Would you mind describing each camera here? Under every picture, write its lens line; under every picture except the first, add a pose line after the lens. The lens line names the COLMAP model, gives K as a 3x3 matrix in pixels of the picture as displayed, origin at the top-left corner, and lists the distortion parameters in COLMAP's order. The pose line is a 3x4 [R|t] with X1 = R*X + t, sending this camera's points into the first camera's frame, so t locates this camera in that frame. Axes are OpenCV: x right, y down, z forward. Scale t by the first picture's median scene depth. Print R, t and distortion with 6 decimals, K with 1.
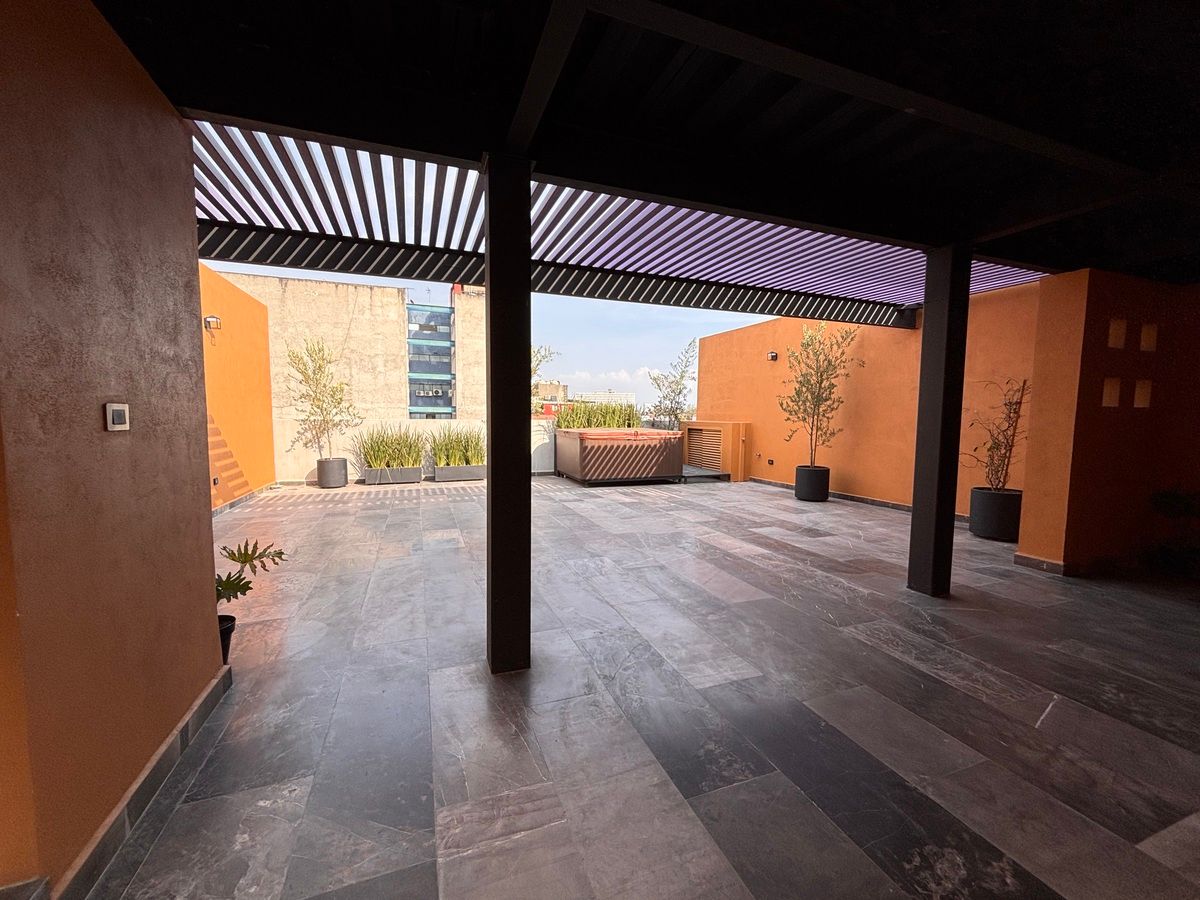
lens RADIAL K [[482.7, 0, 597.1], [0, 482.7, 455.0], [0, 0, 1]] dist [-0.012834, -0.000484]
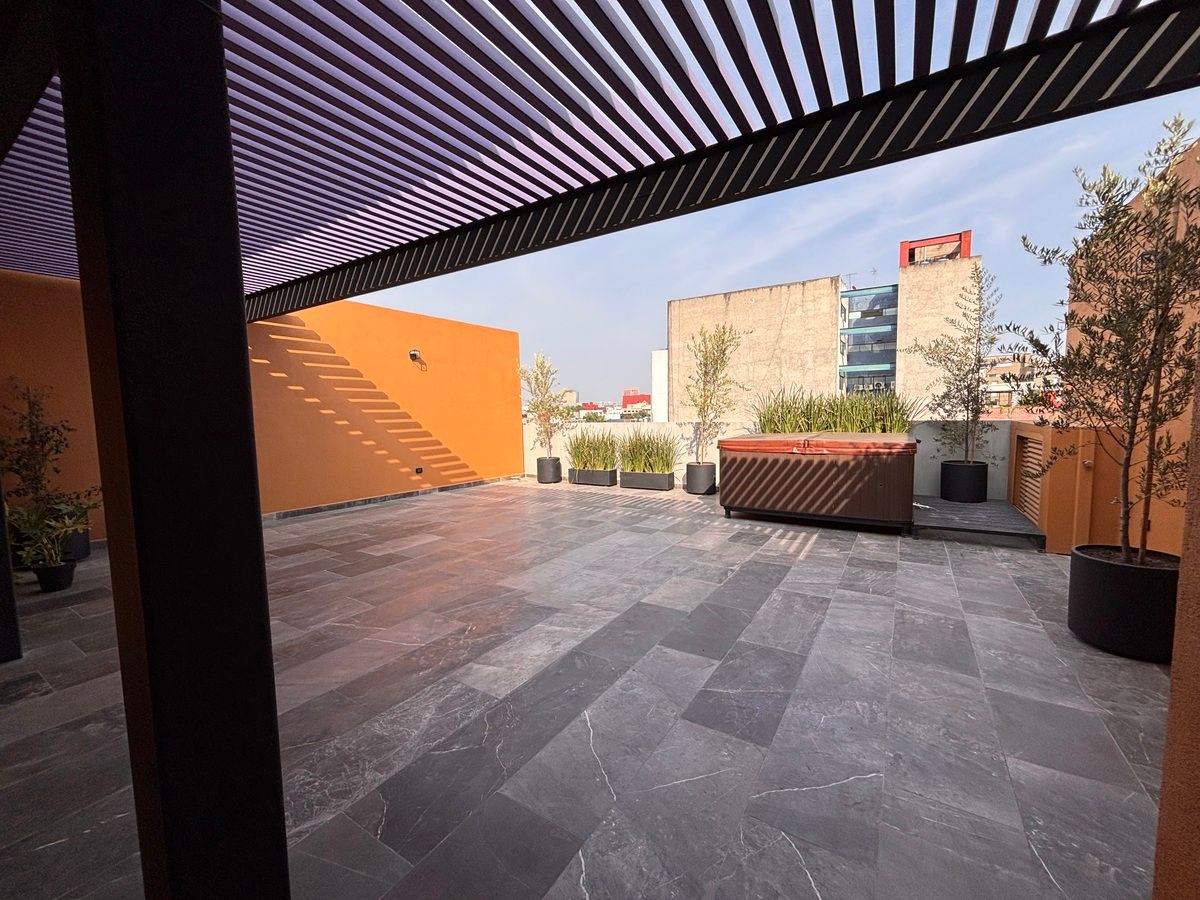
lens RADIAL K [[482.7, 0, 597.1], [0, 482.7, 455.0], [0, 0, 1]] dist [-0.012834, -0.000484]
pose [[0.597979, 0.047995, -0.800073, 0.338684], [-0.042731, 0.998695, 0.027972, -0.028299], [0.800372, 0.017462, 0.599250, 0.325166]]
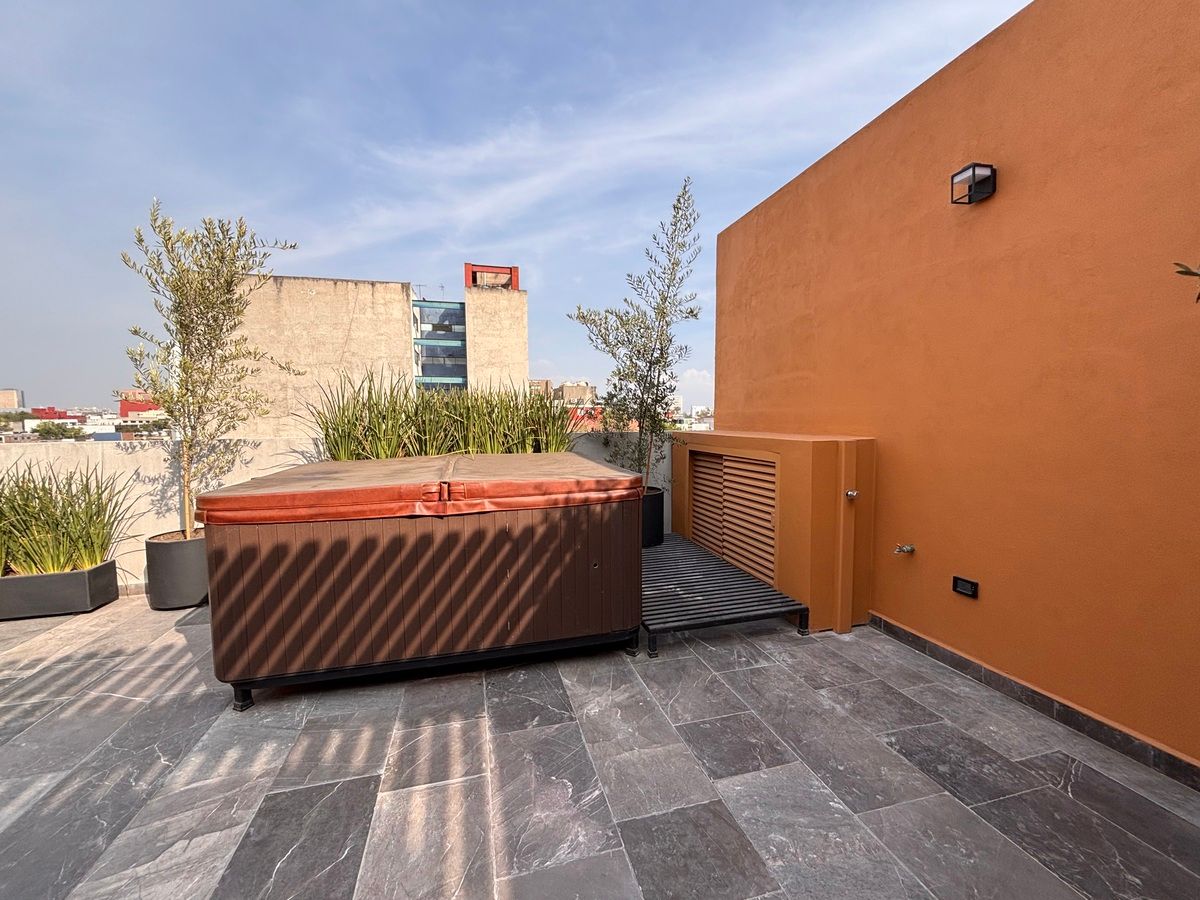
lens RADIAL K [[482.7, 0, 597.1], [0, 482.7, 455.0], [0, 0, 1]] dist [-0.012834, -0.000484]
pose [[0.994907, -0.011974, -0.100083, 0.153847], [0.011048, 0.999891, -0.009807, -0.048957], [0.100189, 0.008652, 0.994931, 0.599217]]
